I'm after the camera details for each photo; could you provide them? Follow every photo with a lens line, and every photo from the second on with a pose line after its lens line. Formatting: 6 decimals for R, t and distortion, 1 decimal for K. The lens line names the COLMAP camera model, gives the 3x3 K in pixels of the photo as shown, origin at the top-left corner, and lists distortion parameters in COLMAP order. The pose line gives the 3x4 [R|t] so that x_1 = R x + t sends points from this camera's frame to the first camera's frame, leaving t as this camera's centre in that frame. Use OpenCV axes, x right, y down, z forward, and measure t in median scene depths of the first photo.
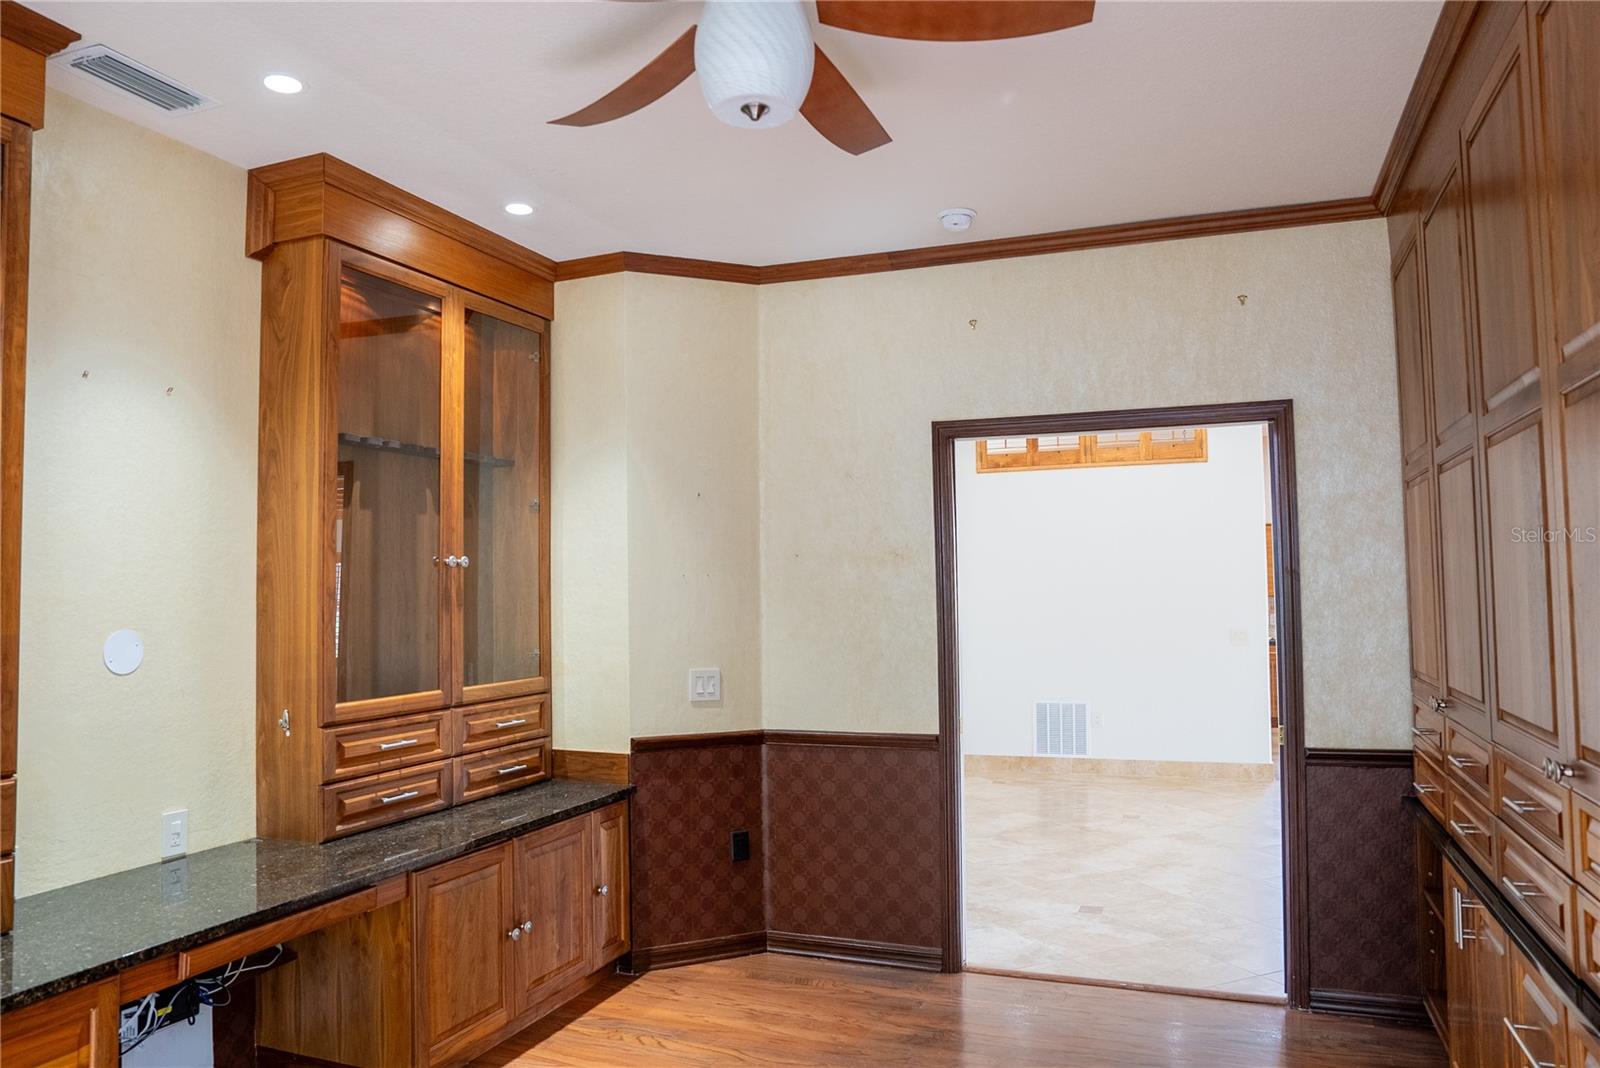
lens RADIAL K [[1111.7, 0, 799.1], [0, 1111.7, 529.9], [0, 0, 1]] dist [-0.112622, 0.082326]
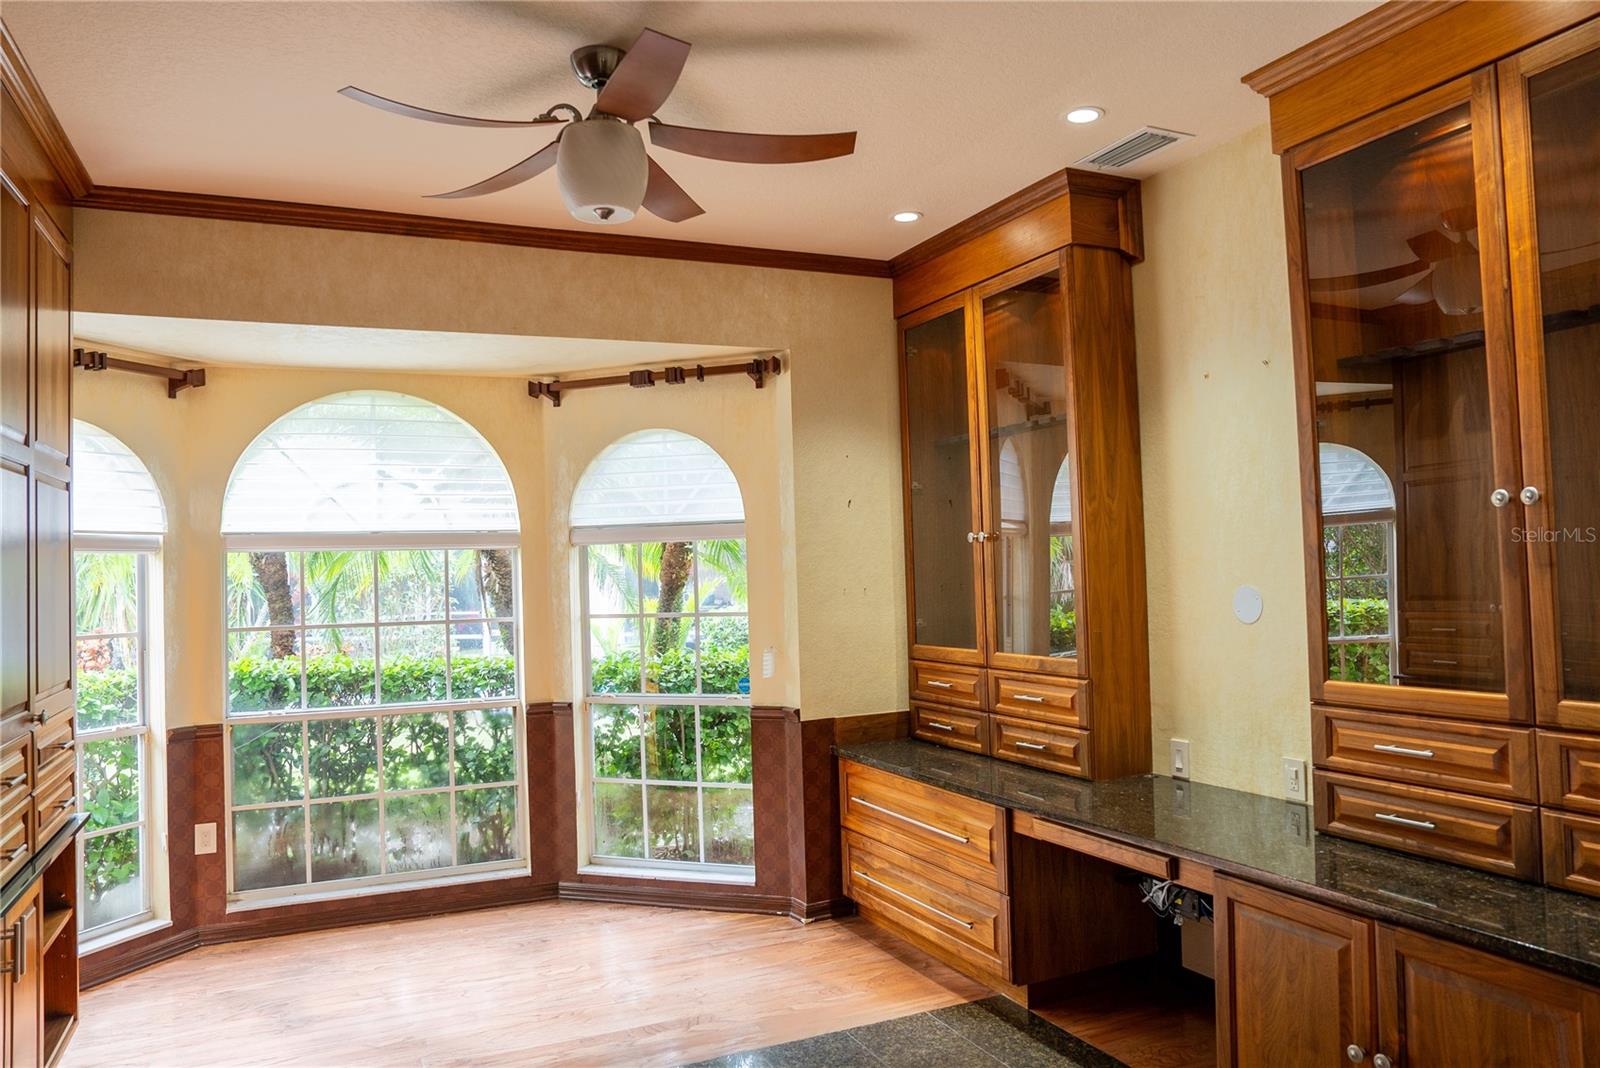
lens RADIAL K [[1111.7, 0, 800.2], [0, 1111.7, 532.4], [0, 0, 1]] dist [-0.112622, 0.082326]
pose [[-0.691212, 0.001416, -0.722651, 0.428427], [0.069087, 0.995547, -0.064132, 0.062377], [0.719342, -0.094255, -0.688232, 1.155058]]
